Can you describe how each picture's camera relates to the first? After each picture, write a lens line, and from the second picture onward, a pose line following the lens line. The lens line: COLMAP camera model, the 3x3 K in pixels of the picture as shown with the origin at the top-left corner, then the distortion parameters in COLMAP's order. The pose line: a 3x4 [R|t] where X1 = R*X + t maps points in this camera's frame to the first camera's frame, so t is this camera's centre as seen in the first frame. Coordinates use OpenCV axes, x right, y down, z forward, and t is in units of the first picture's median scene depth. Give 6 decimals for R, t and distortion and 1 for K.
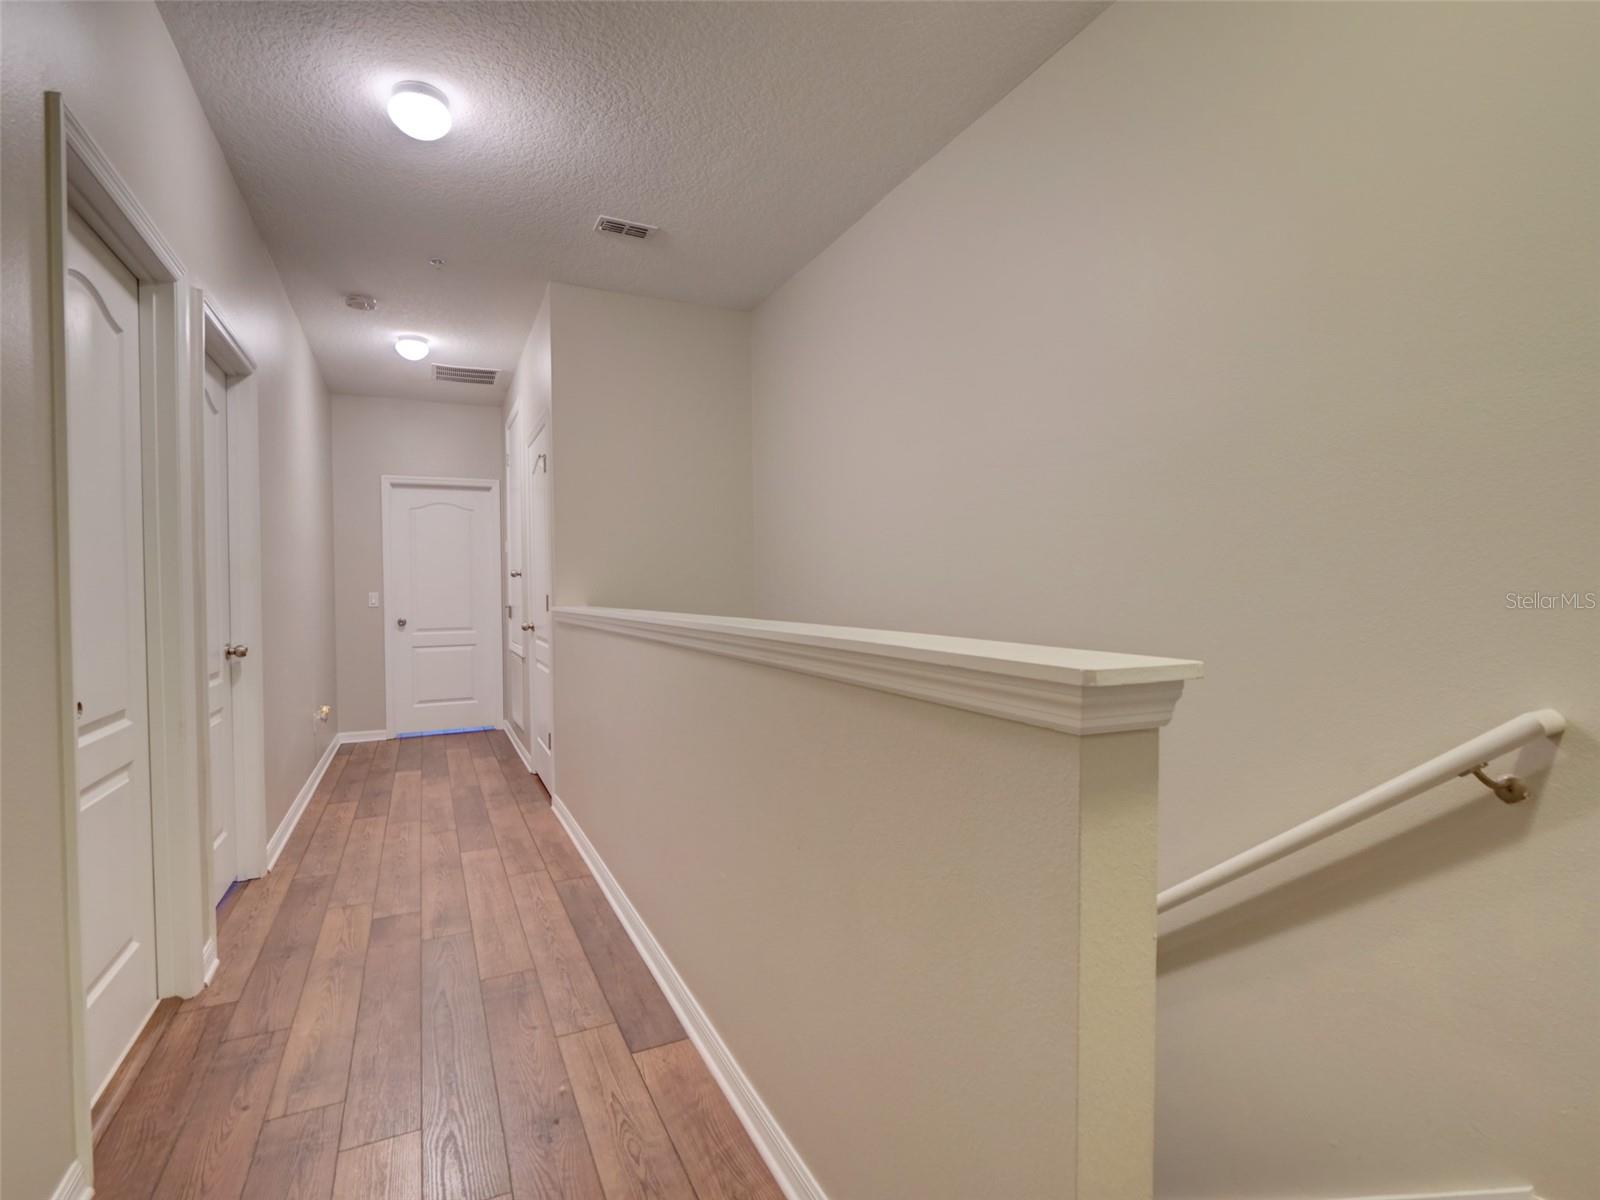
lens RADIAL K [[784.1, 0, 797.6], [0, 784.1, 596.6], [0, 0, 1]] dist [-0.009073, -0.000545]
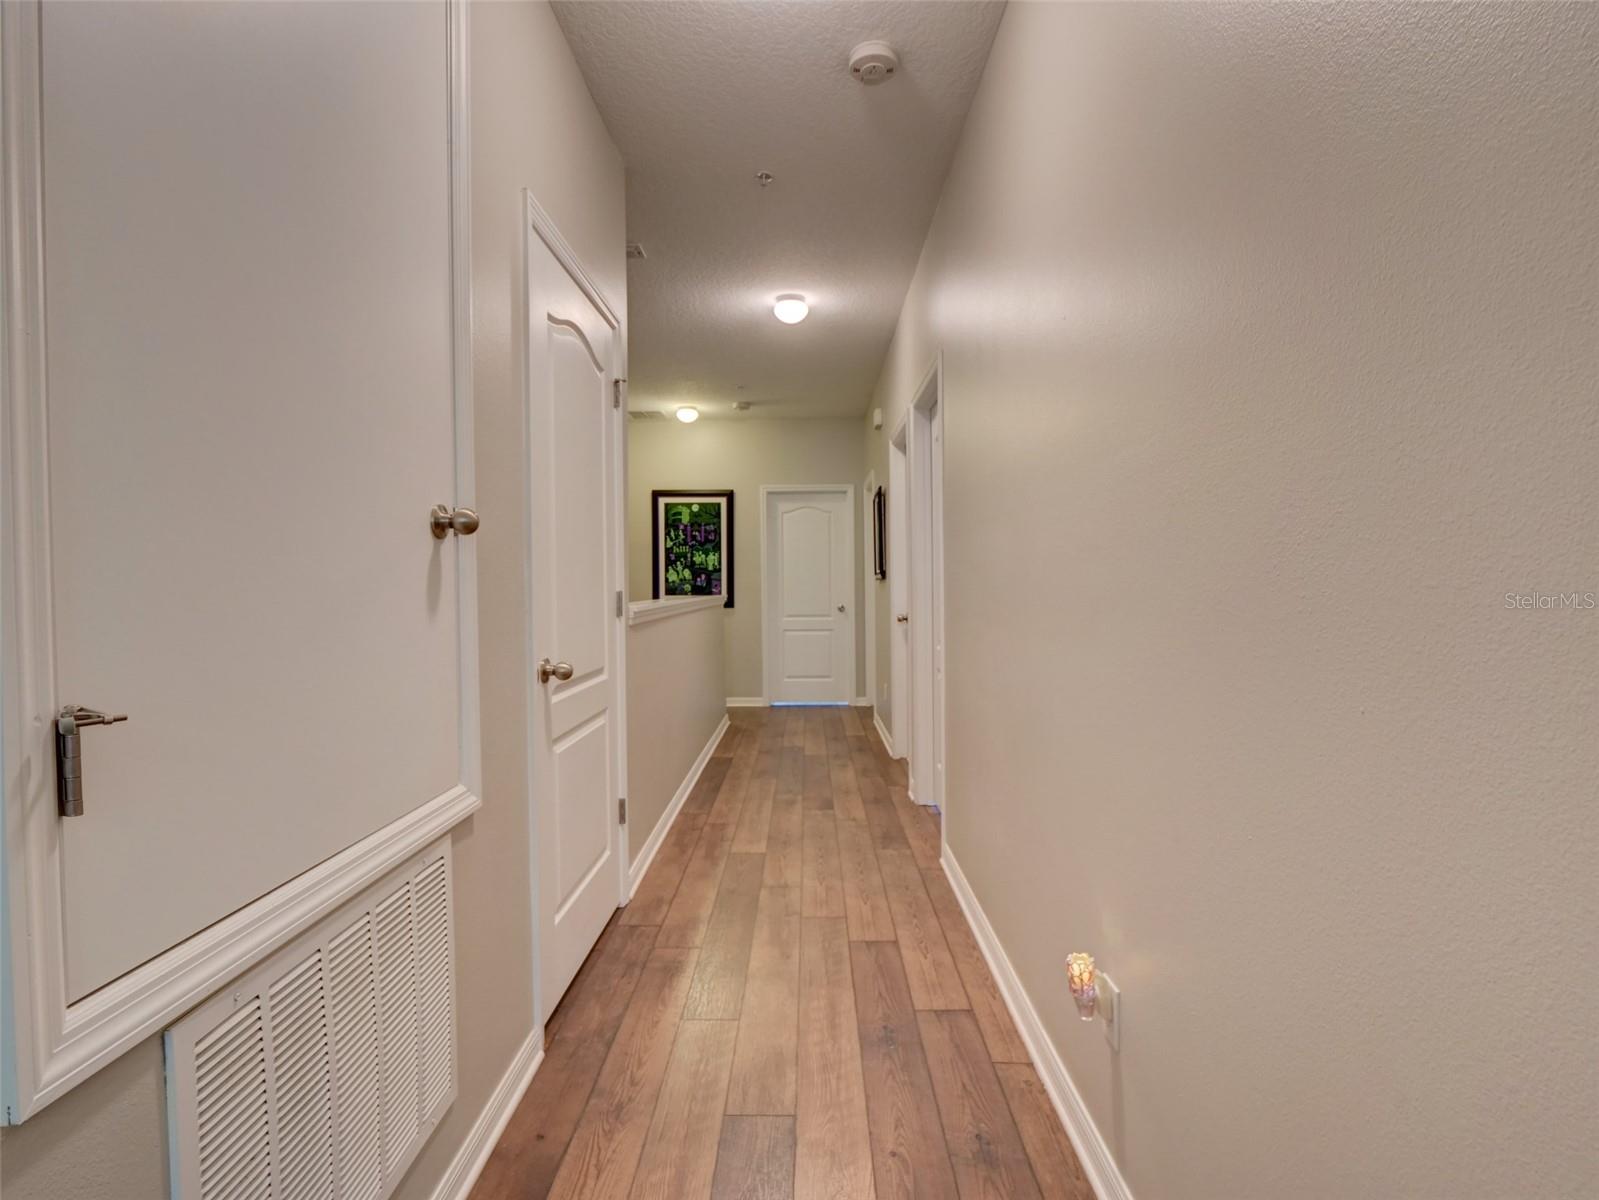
lens RADIAL K [[783.6, 0, 797.1], [0, 783.6, 596.6], [0, 0, 1]] dist [-0.009073, -0.000545]
pose [[-0.895392, 0.013251, 0.445082, -0.918674], [0.026330, 0.999384, 0.023214, -0.011682], [-0.444500, 0.032505, -0.895189, 1.874019]]
